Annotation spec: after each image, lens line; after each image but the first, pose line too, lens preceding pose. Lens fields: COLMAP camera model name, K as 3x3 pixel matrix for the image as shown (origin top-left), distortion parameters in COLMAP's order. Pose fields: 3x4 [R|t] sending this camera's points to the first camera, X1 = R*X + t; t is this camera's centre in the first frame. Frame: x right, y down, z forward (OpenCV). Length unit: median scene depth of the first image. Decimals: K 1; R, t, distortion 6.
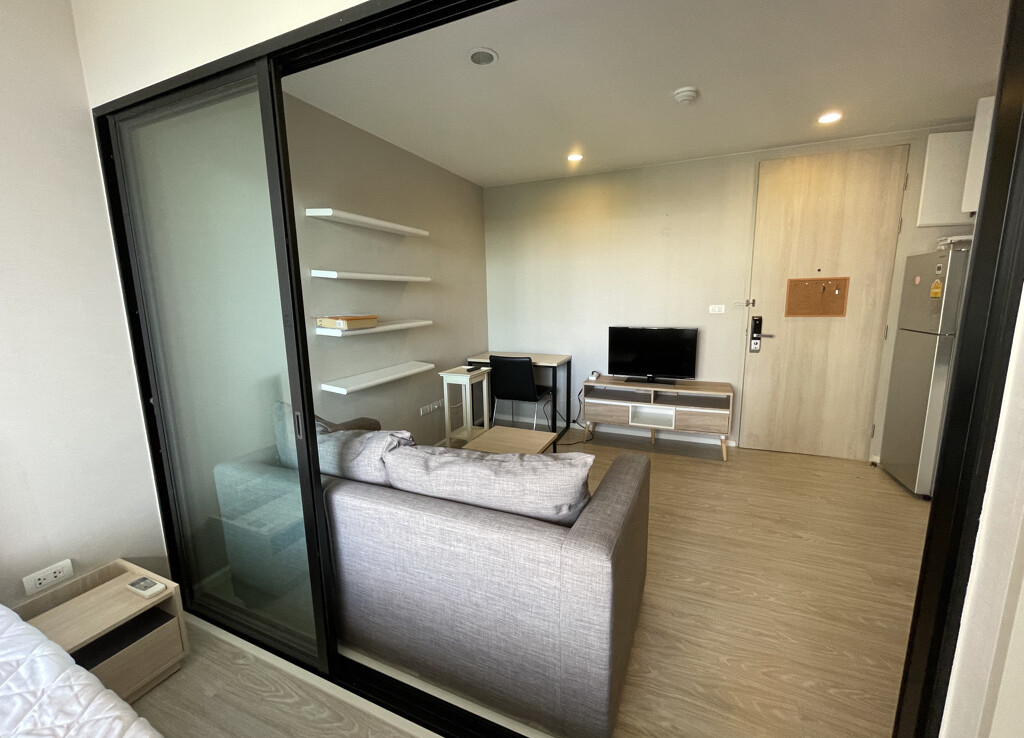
lens RADIAL K [[423.2, 0, 512.0], [0, 423.2, 369.0], [0, 0, 1]] dist [-0.003126, 0.000007]
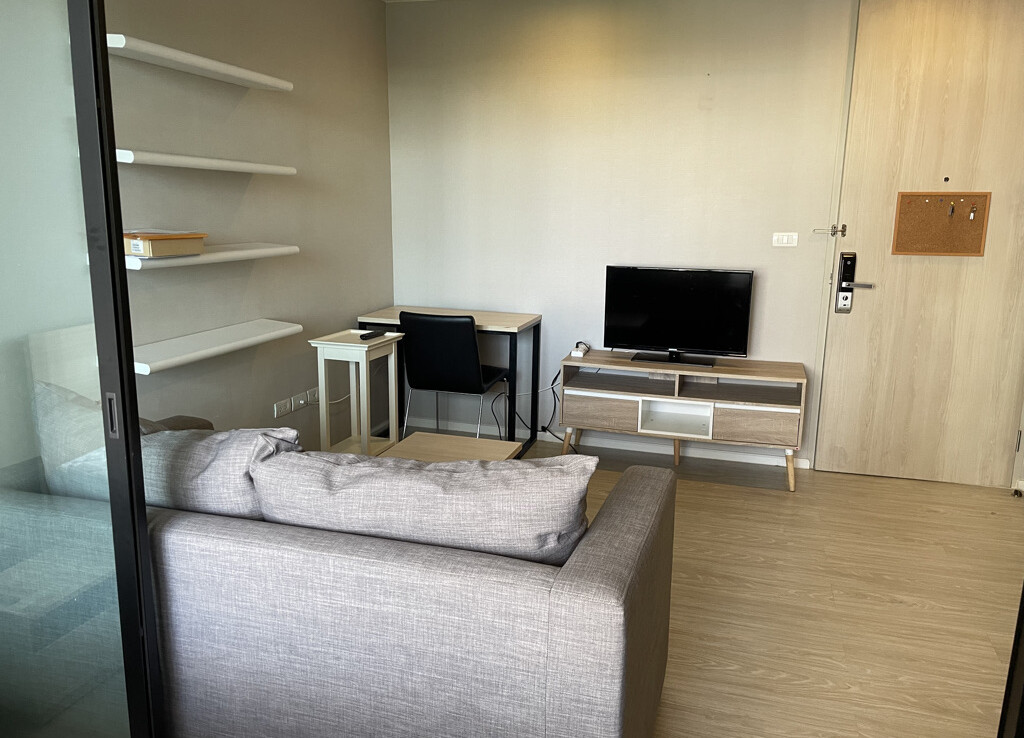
lens RADIAL K [[785.3, 0, 518.5], [0, 785.3, 374.6], [0, 0, 1]] dist [0.098151, -0.138063]
pose [[0.991885, 0.006023, 0.126999, -0.039468], [-0.011020, 0.999191, 0.038679, 0.012946], [-0.126663, -0.039764, 0.991148, -0.092644]]
